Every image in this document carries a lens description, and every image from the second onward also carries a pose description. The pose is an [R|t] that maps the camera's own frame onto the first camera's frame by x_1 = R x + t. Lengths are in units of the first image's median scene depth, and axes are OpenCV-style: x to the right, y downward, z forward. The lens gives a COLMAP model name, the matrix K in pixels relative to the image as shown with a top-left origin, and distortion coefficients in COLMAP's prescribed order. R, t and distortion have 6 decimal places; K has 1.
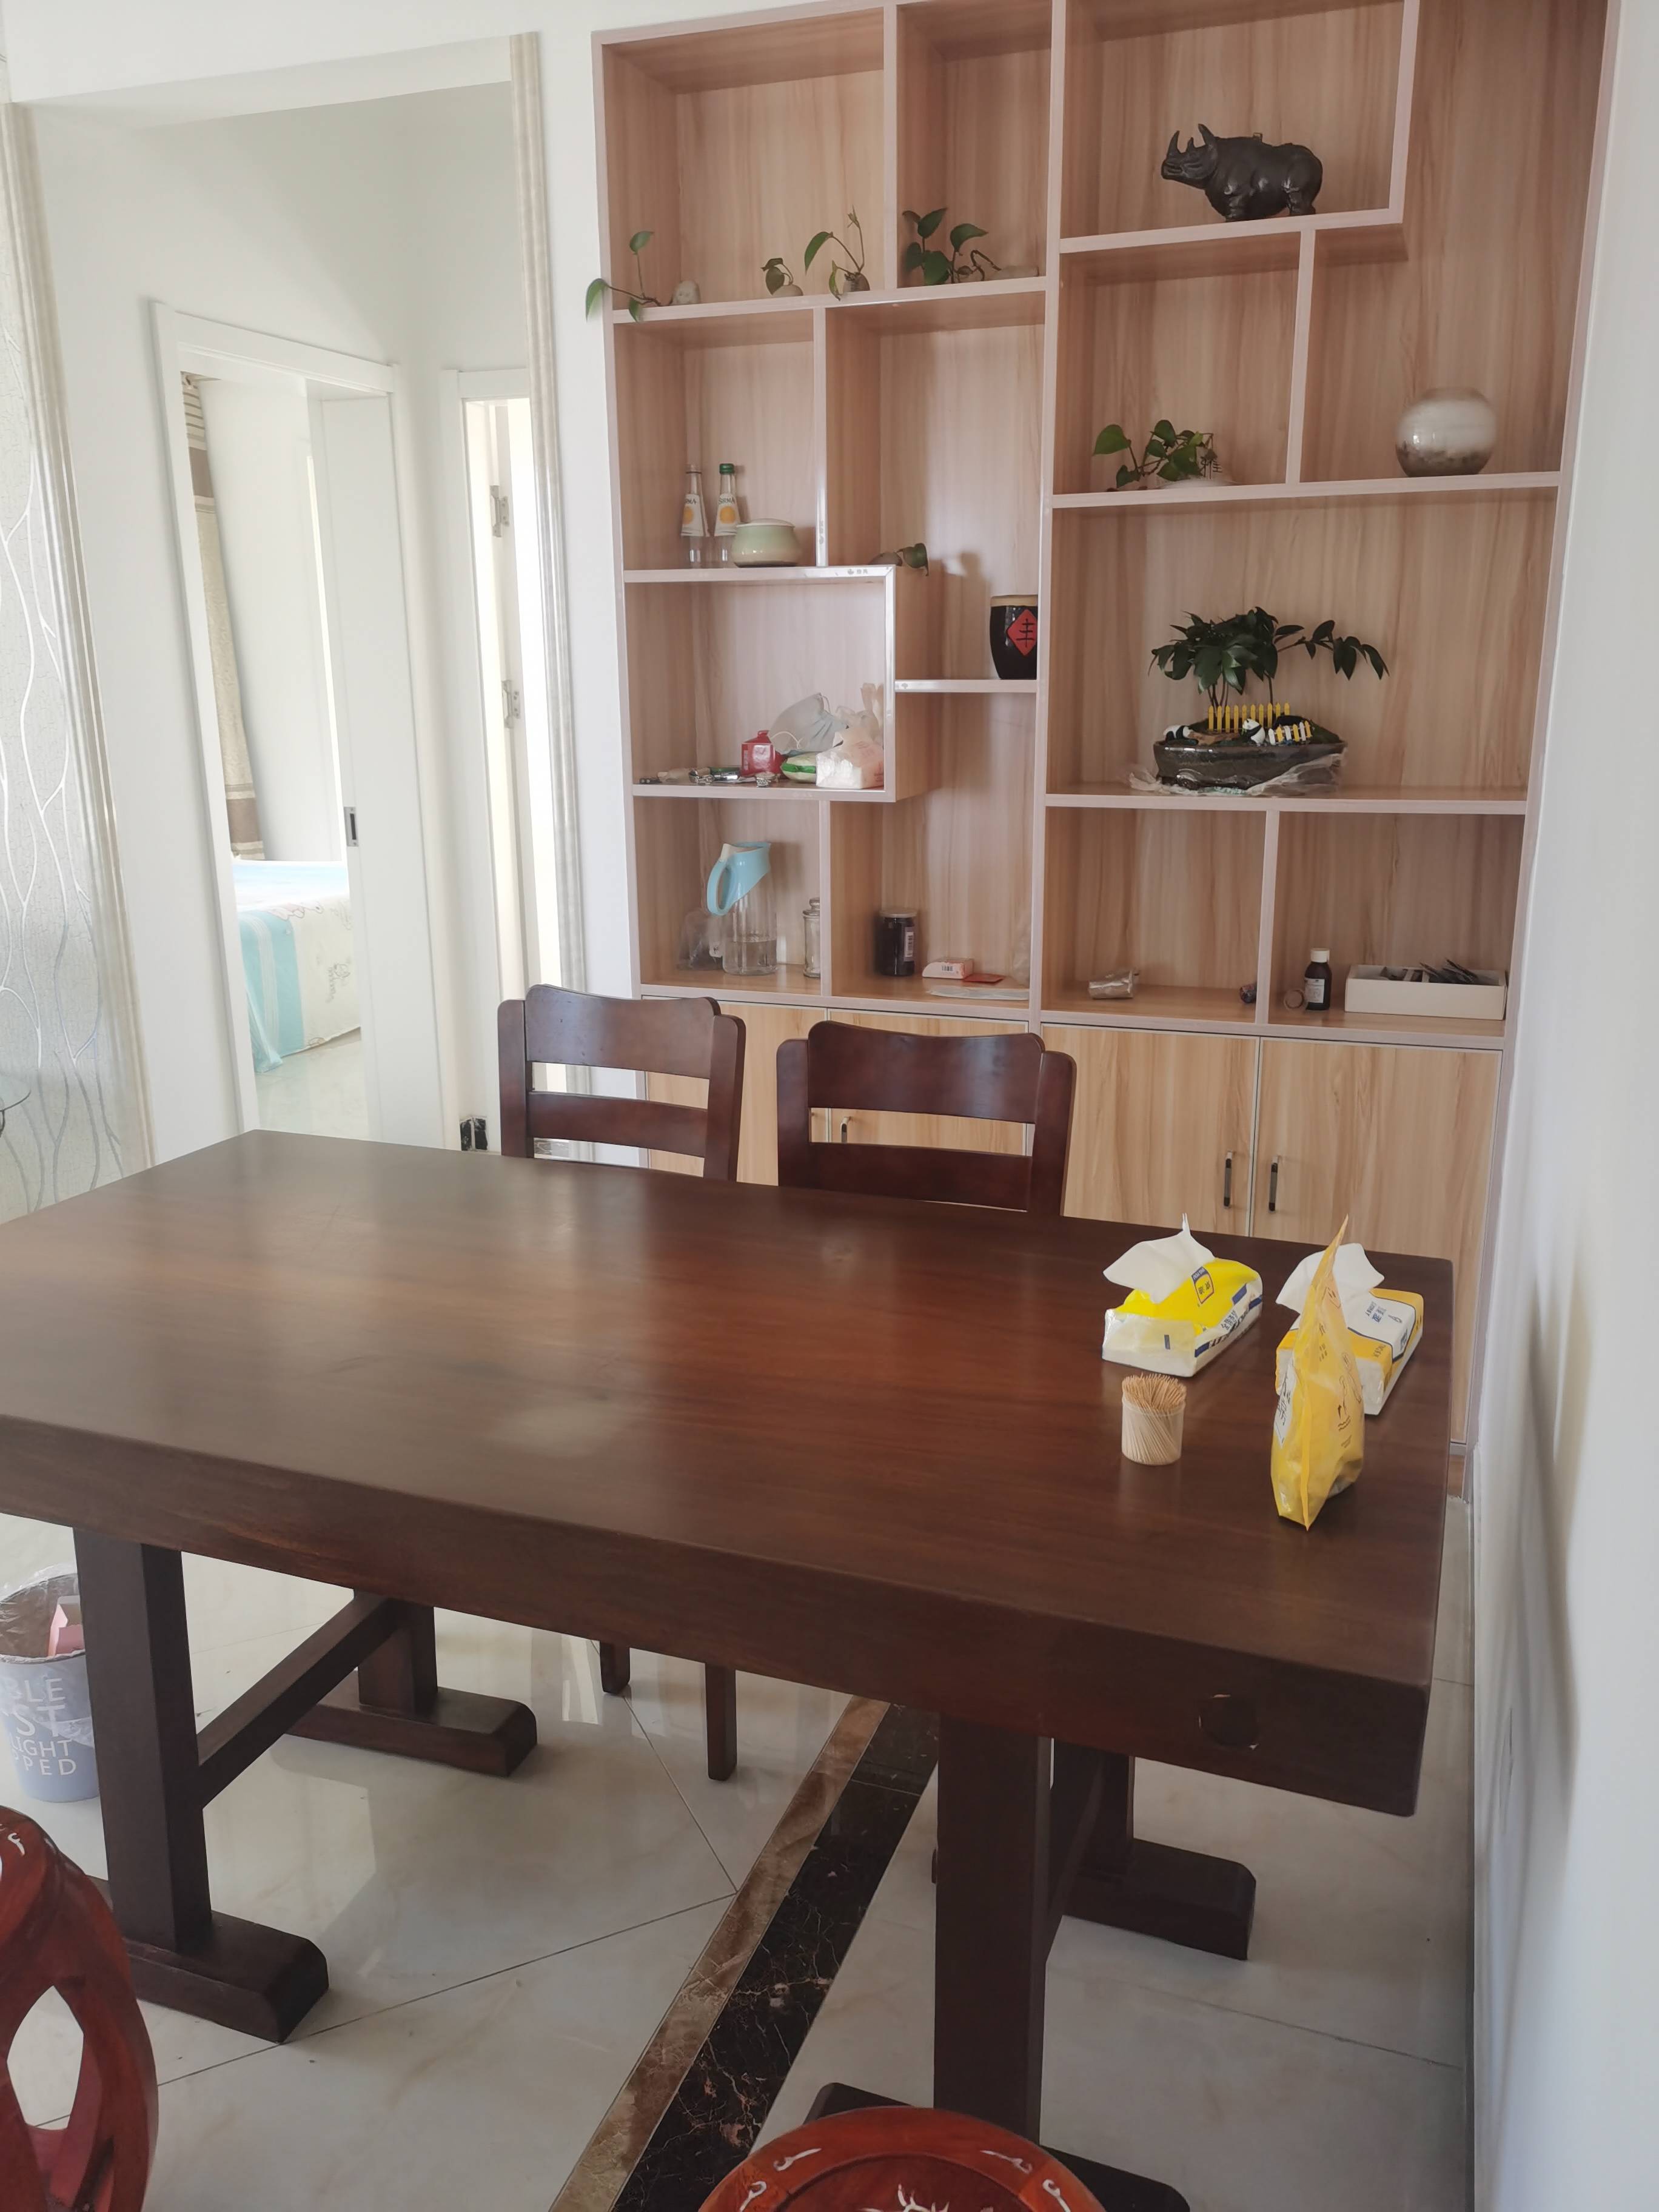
lens RADIAL K [[1706.9, 0, 829.5], [0, 1706.9, 1106.0], [0, 0, 1]] dist [0.005329, 0.002913]
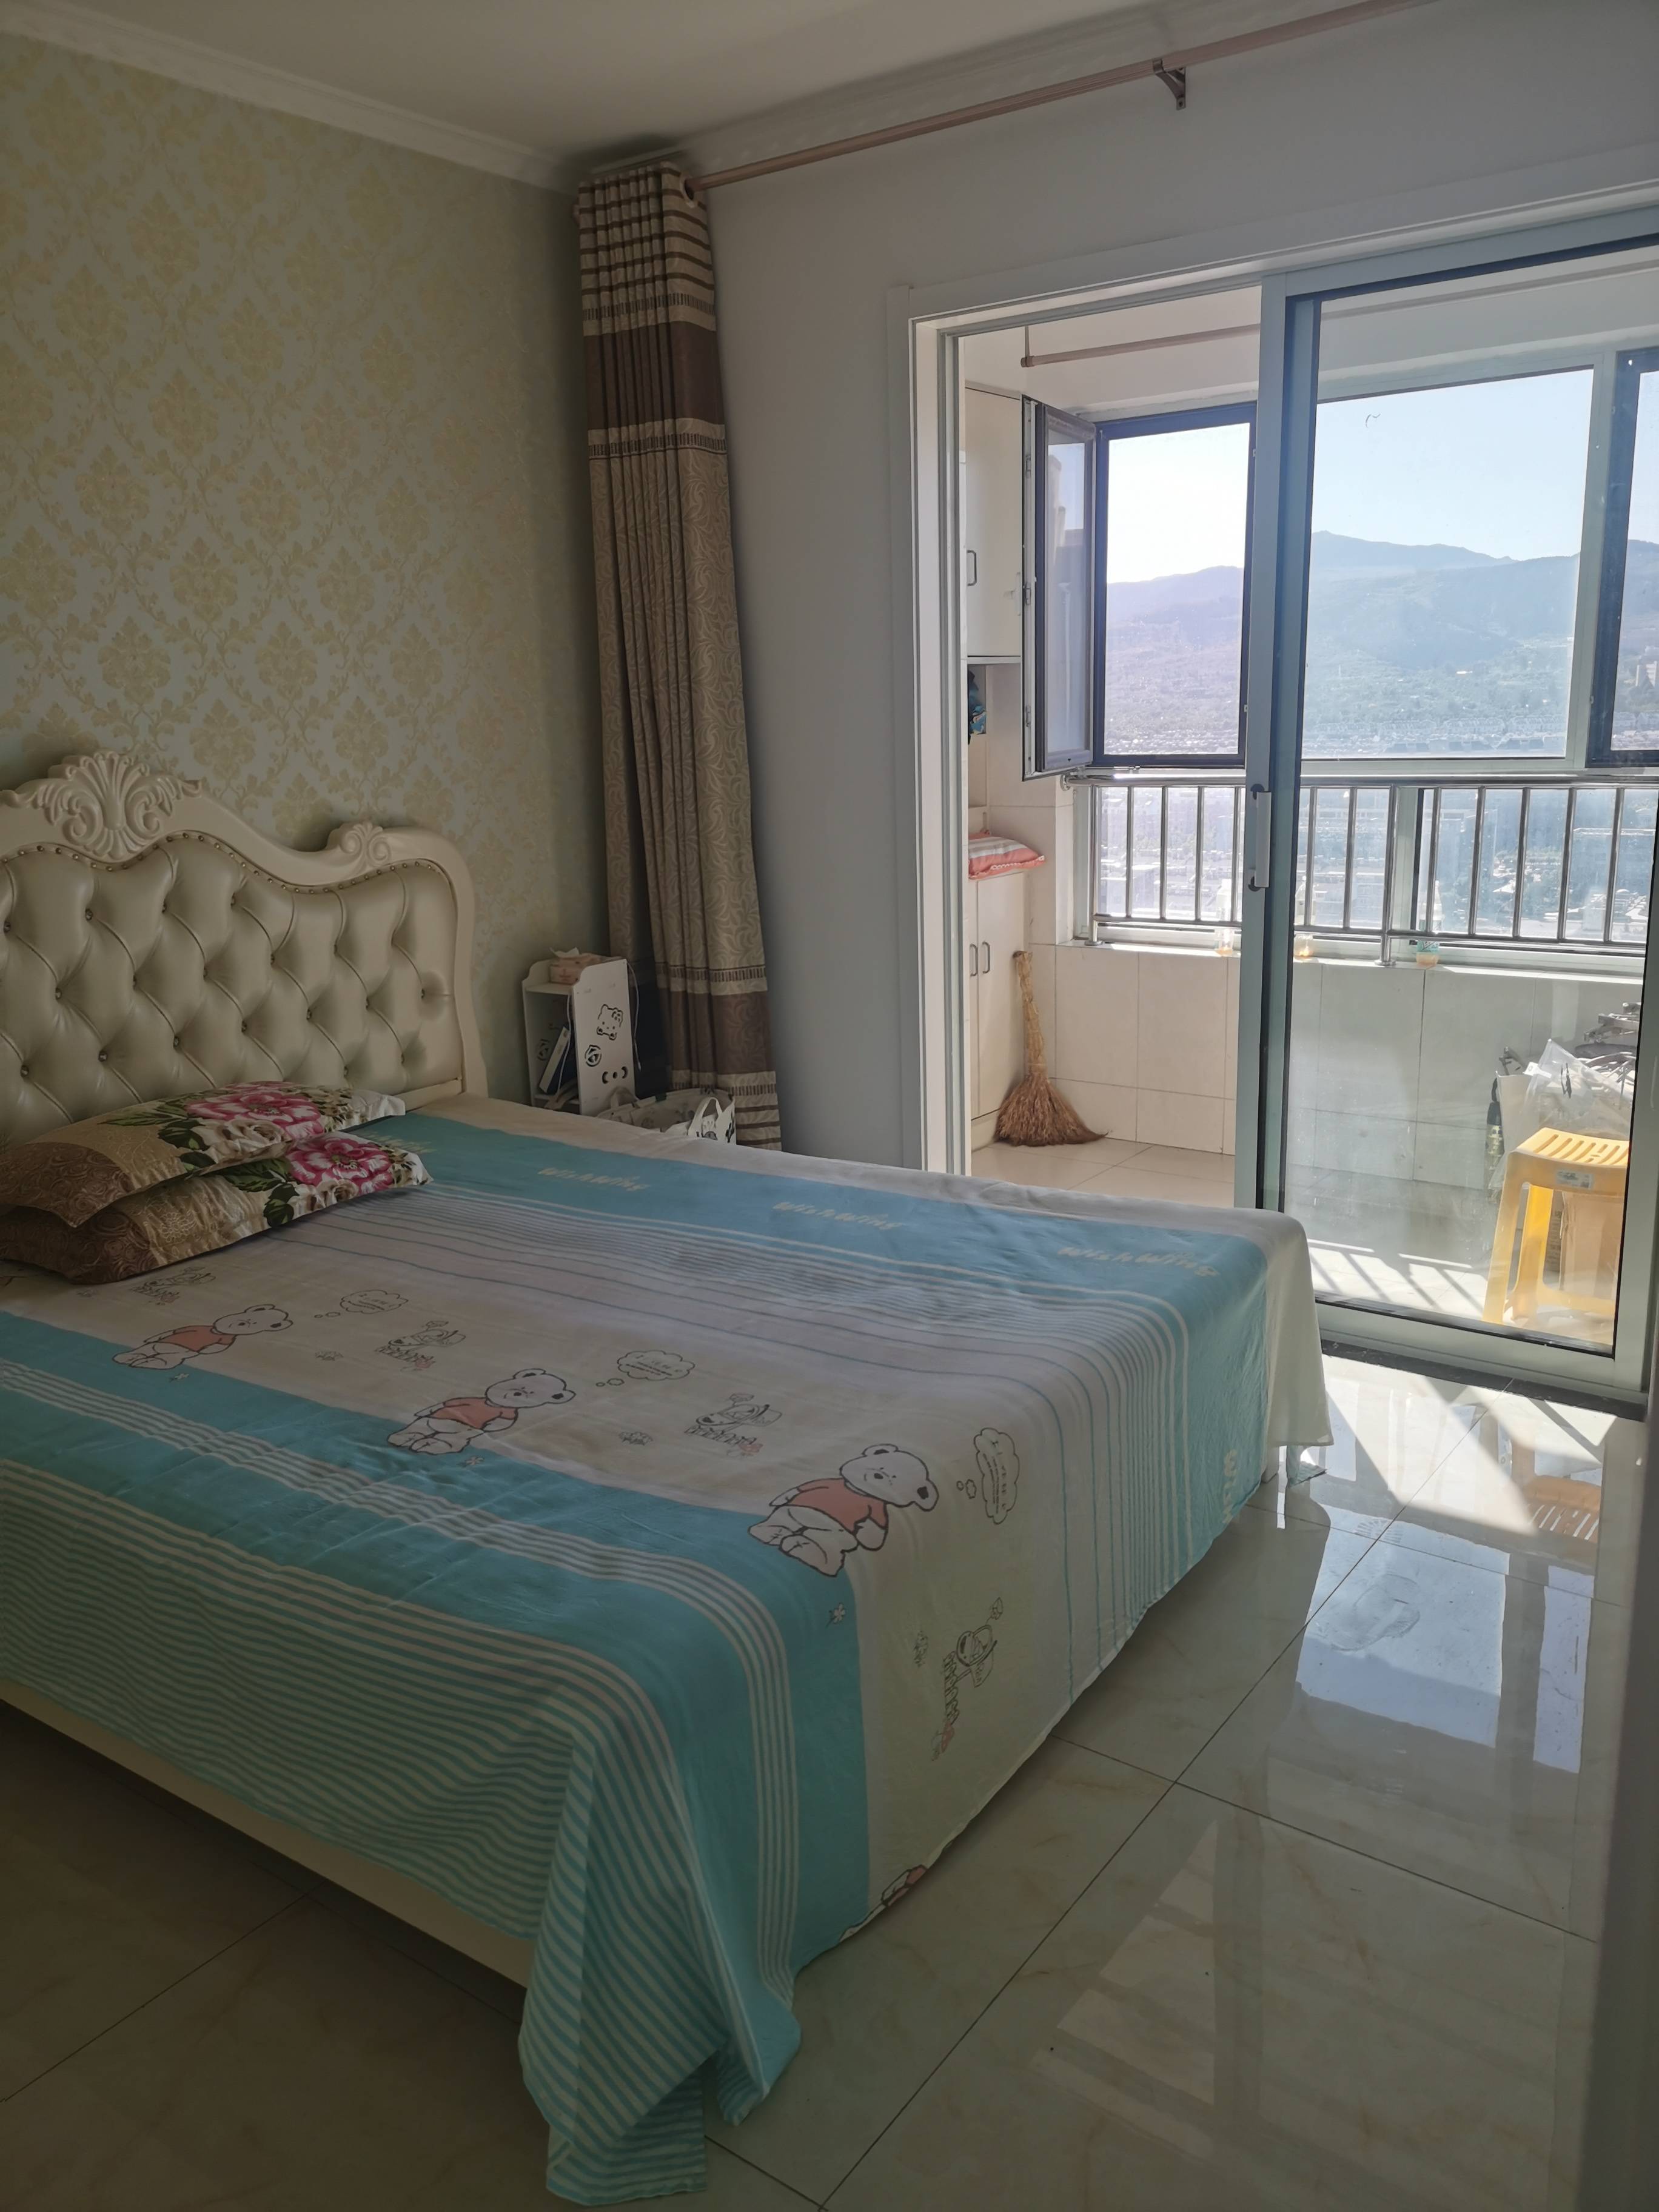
lens RADIAL K [[1706.9, 0, 829.5], [0, 1706.9, 1106.0], [0, 0, 1]] dist [0.005329, 0.002913]
pose [[0.960479, 0.050572, -0.273719, -0.179281], [-0.057325, 0.998216, -0.016723, -0.144154], [0.272385, 0.031753, 0.961664, 0.521641]]
